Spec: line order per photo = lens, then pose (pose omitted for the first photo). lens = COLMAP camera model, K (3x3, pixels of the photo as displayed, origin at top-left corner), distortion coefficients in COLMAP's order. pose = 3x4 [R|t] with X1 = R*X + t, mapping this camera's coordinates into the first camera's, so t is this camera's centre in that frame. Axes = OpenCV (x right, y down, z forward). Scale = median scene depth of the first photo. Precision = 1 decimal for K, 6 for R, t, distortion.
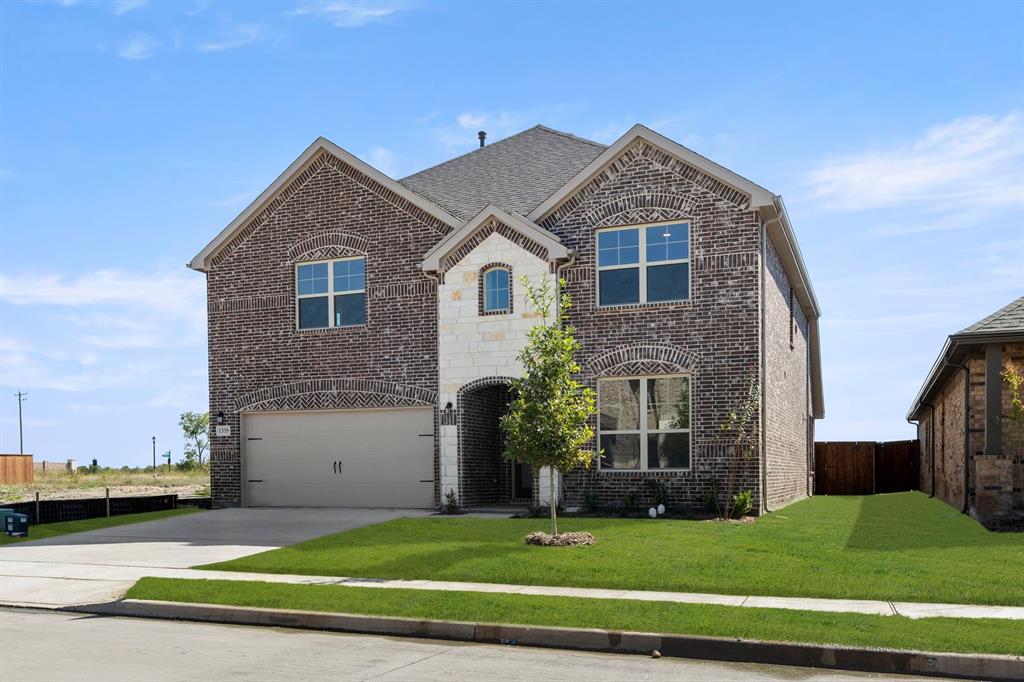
lens RADIAL K [[650.3, 0, 512.0], [0, 650.3, 341.0], [0, 0, 1]] dist [0.000210, -0.000085]
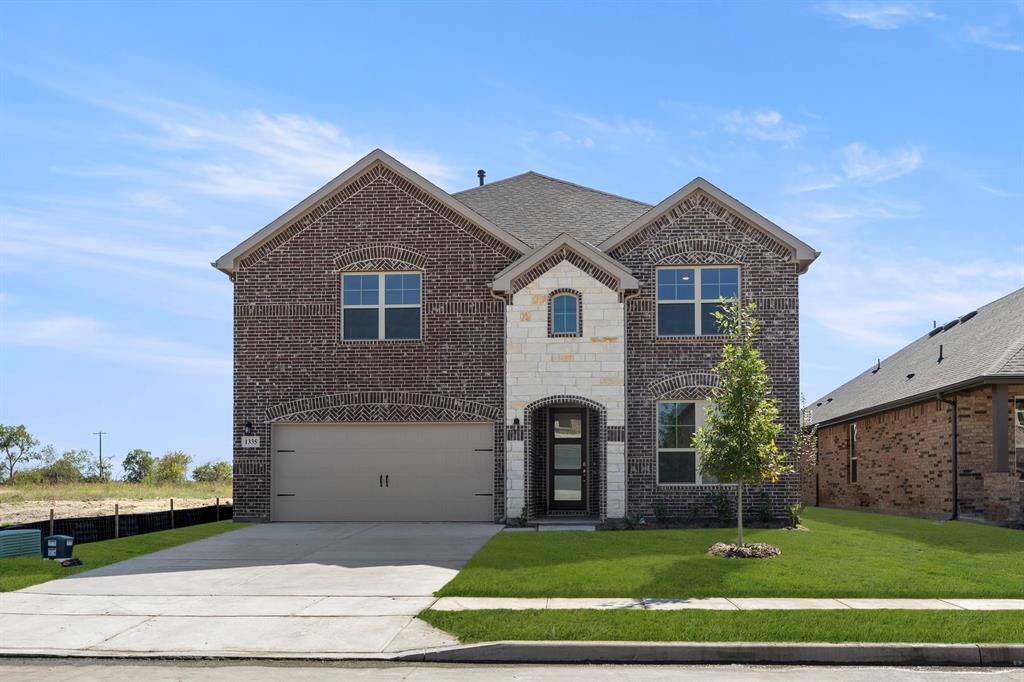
lens RADIAL K [[563.2, 0, 510.7], [0, 563.2, 361.2], [0, 0, 1]] dist [-0.000599, -0.000548]
pose [[0.967210, 0.055777, 0.247779, -0.333368], [-0.050973, 0.998368, -0.025766, 0.026763], [-0.248811, 0.012292, 0.968474, 0.131055]]
